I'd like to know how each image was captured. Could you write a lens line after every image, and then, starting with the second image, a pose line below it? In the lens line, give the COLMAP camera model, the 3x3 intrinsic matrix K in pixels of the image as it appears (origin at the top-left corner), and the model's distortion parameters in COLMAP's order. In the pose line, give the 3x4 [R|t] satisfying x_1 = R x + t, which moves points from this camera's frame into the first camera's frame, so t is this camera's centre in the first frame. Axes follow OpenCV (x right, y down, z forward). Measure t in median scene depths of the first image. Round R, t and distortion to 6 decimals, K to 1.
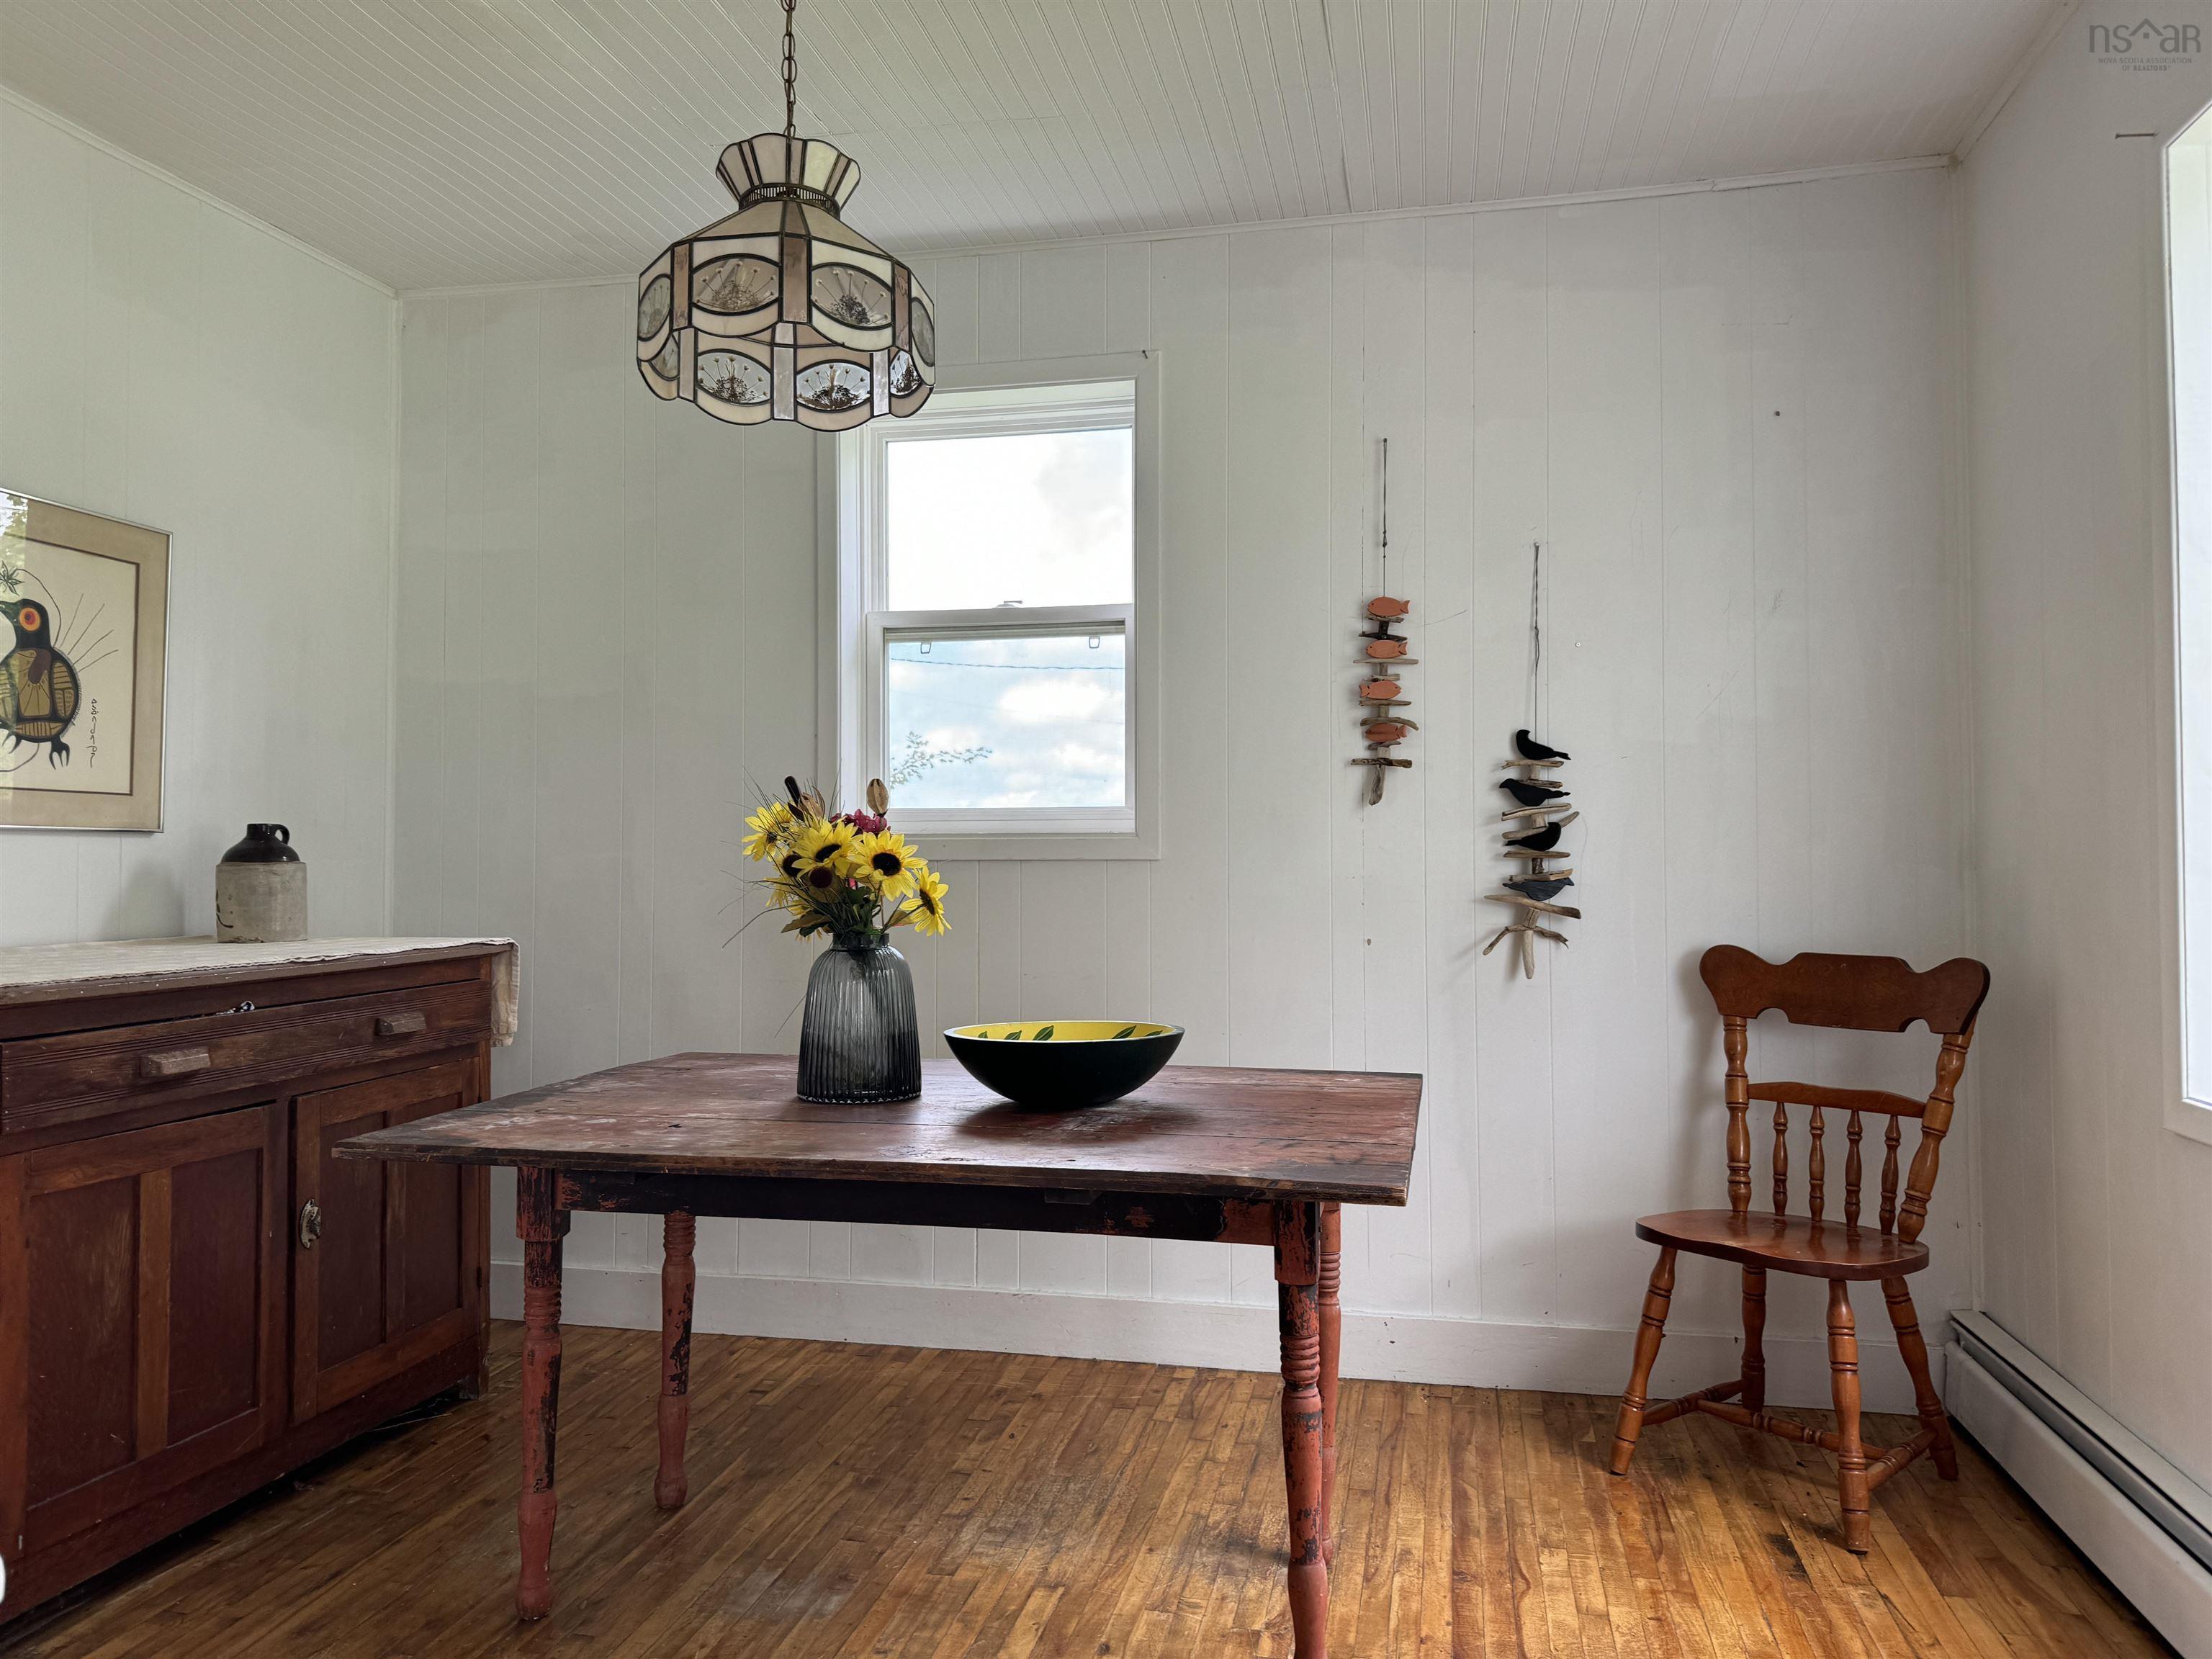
lens RADIAL K [[1551.0, 0, 1098.5], [0, 1551.0, 816.8], [0, 0, 1]] dist [0.051954, -0.059286]
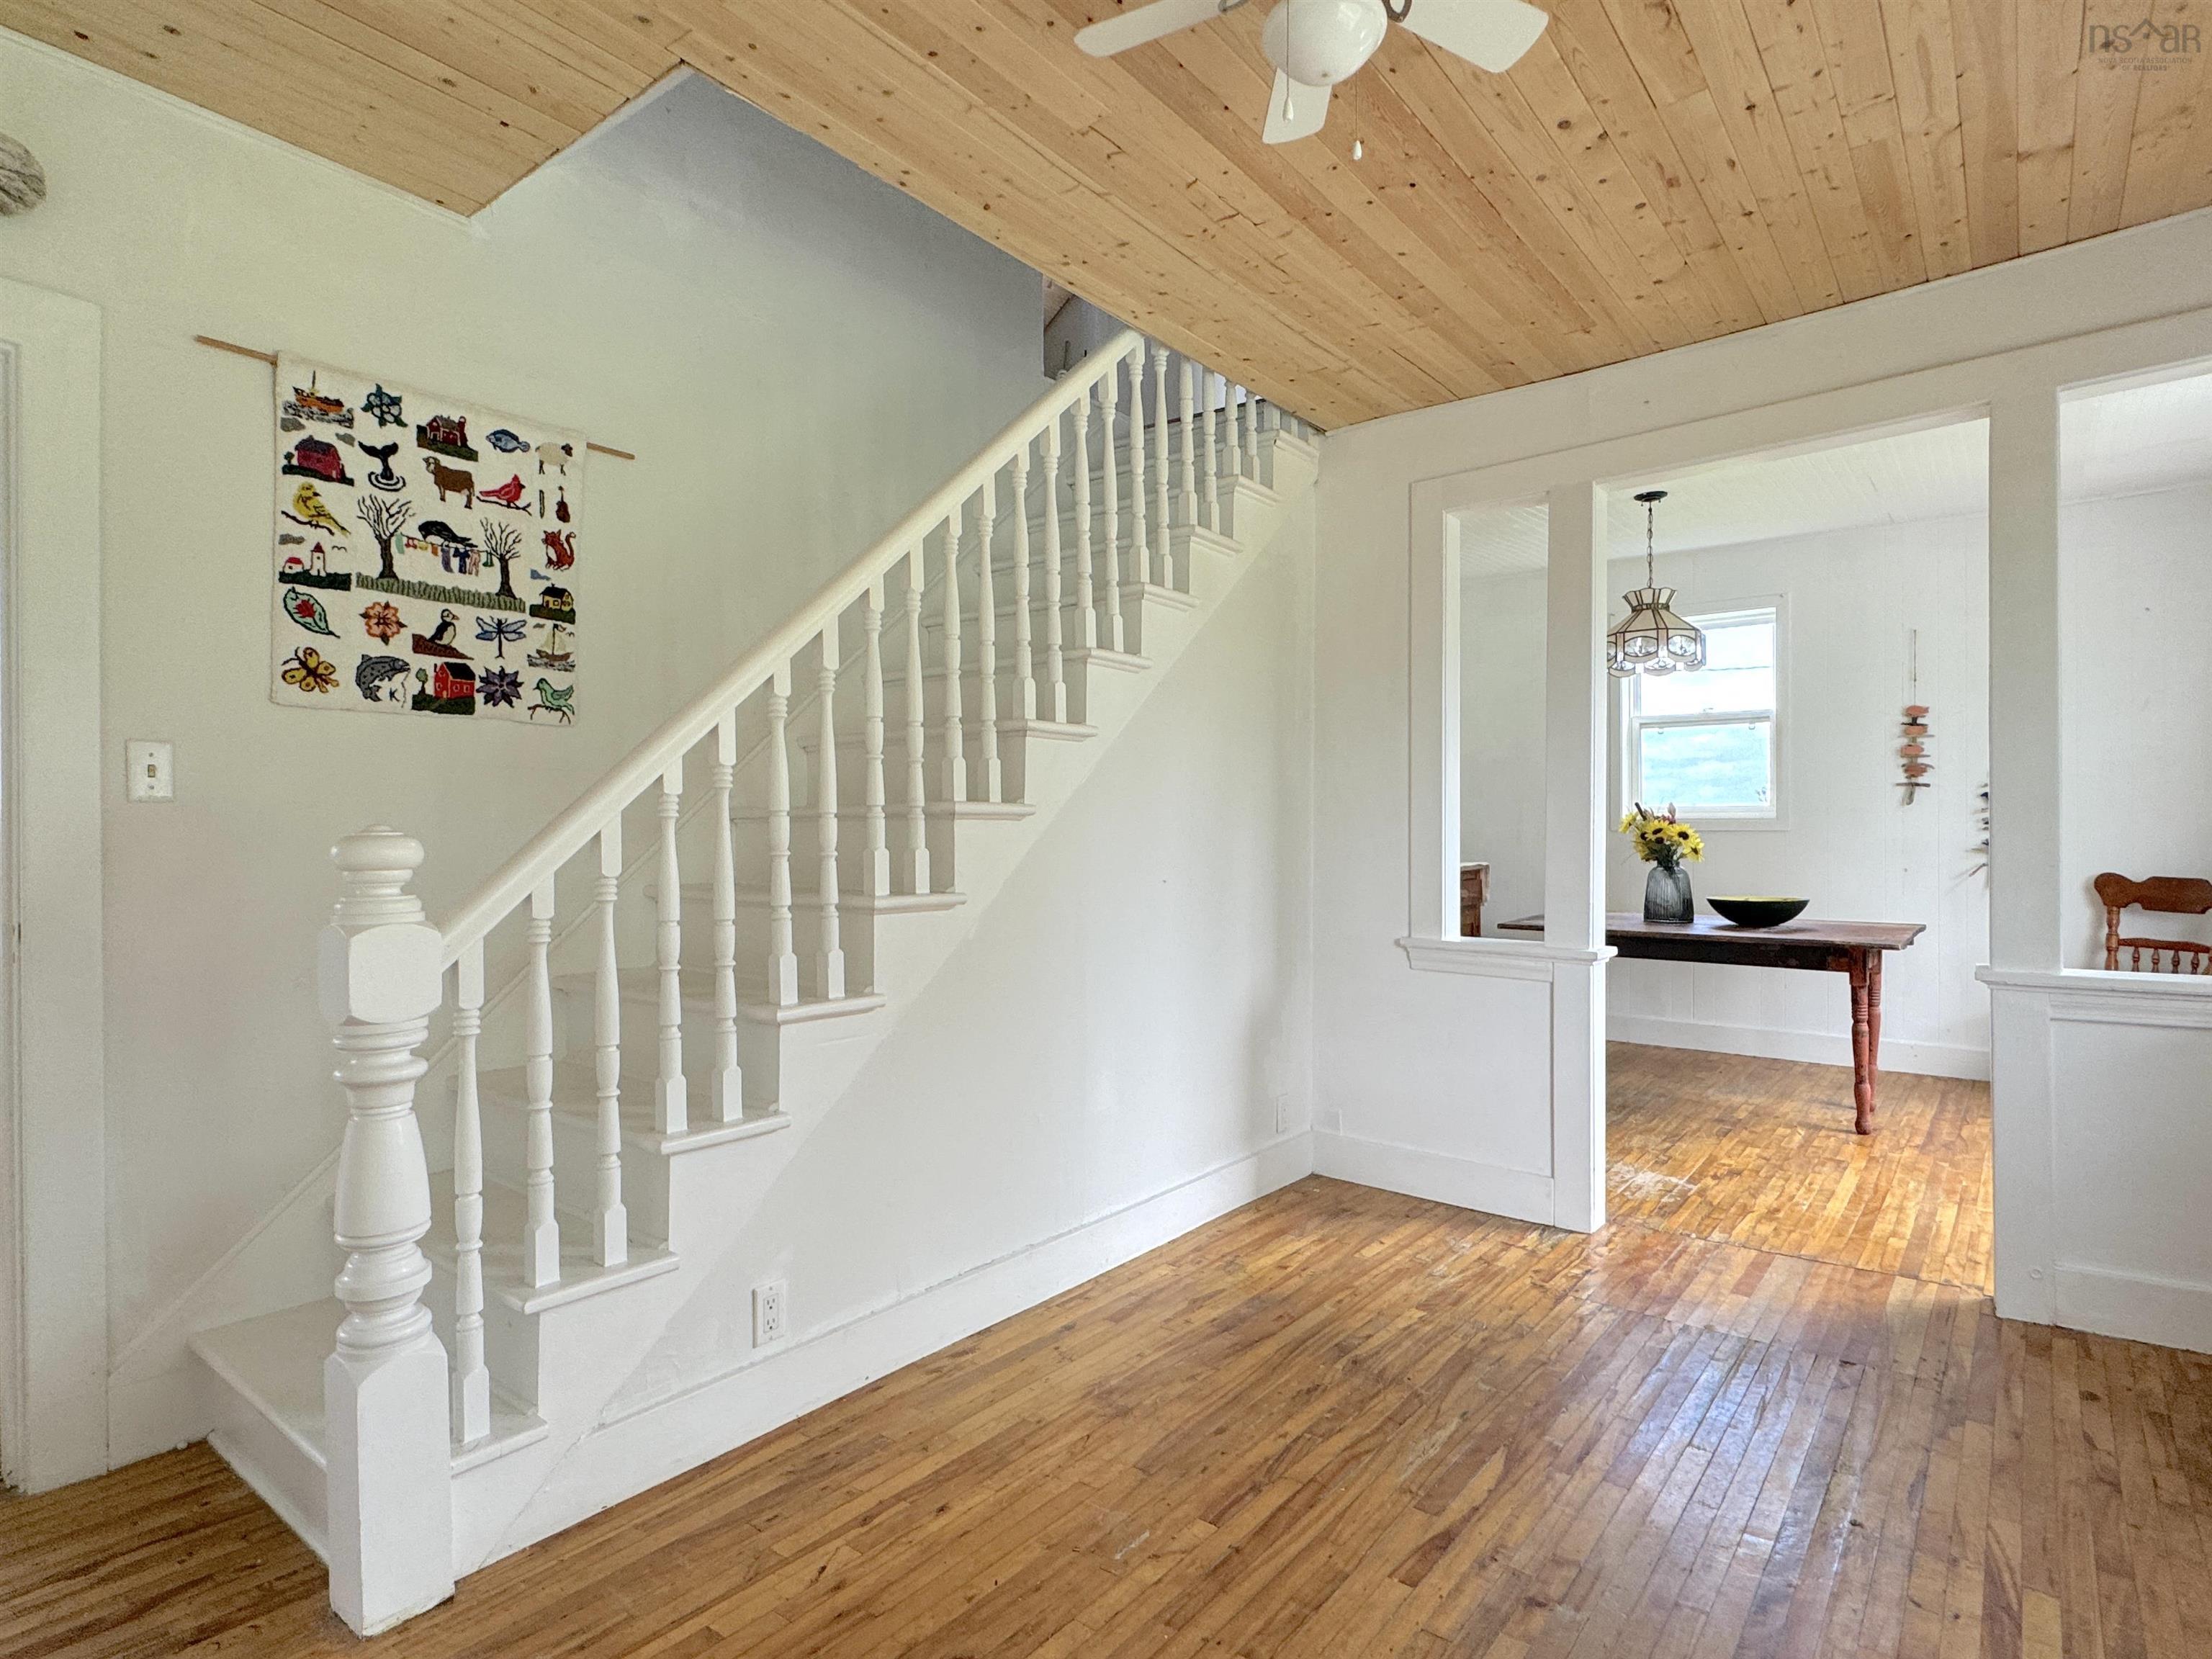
lens RADIAL K [[1164.4, 0, 1100.1], [0, 1164.4, 828.6], [0, 0, 1]] dist [-0.000176, 0.000243]
pose [[0.892274, -0.001002, -0.451493, -0.103220], [0.018109, 0.999272, 0.033571, -0.056826], [0.451131, -0.038131, 0.891643, -1.056405]]
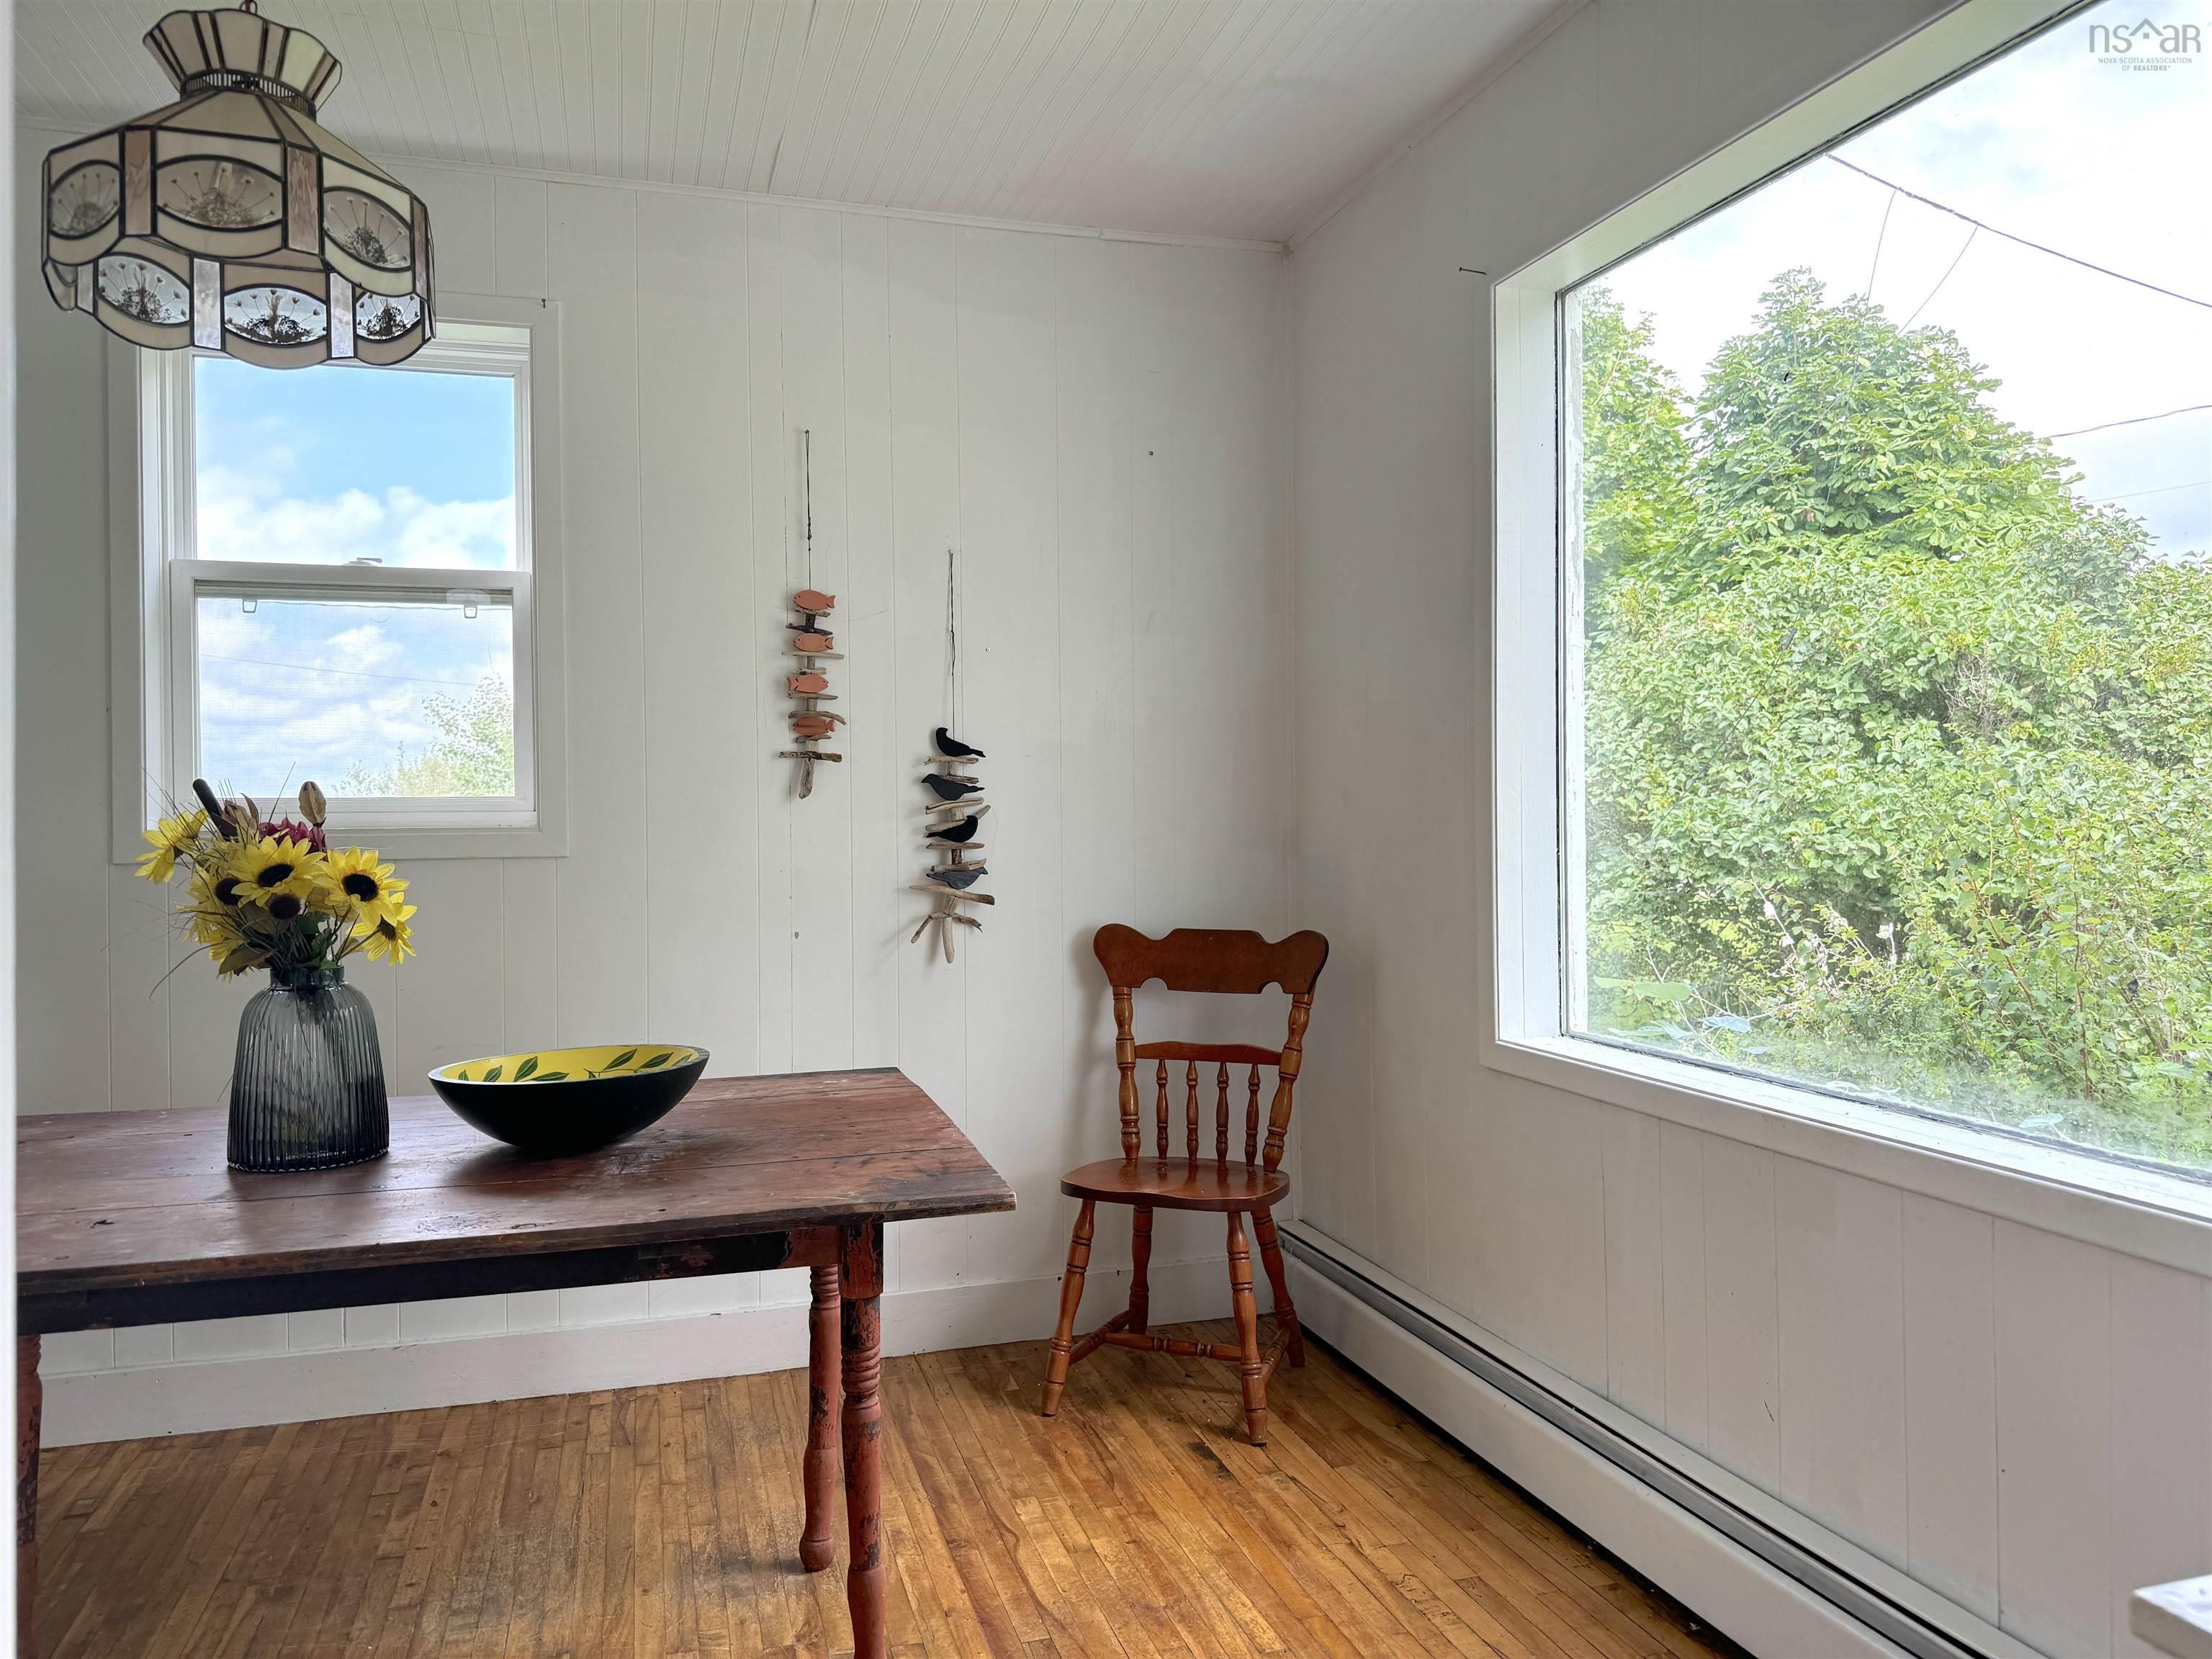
lens RADIAL K [[1551.0, 0, 1098.5], [0, 1551.0, 816.8], [0, 0, 1]] dist [0.051954, -0.059286]
pose [[0.878890, -0.006726, 0.476977, -0.154513], [-0.006951, 0.999614, 0.026904, -0.028031], [-0.476974, -0.026961, 0.878504, 0.036017]]
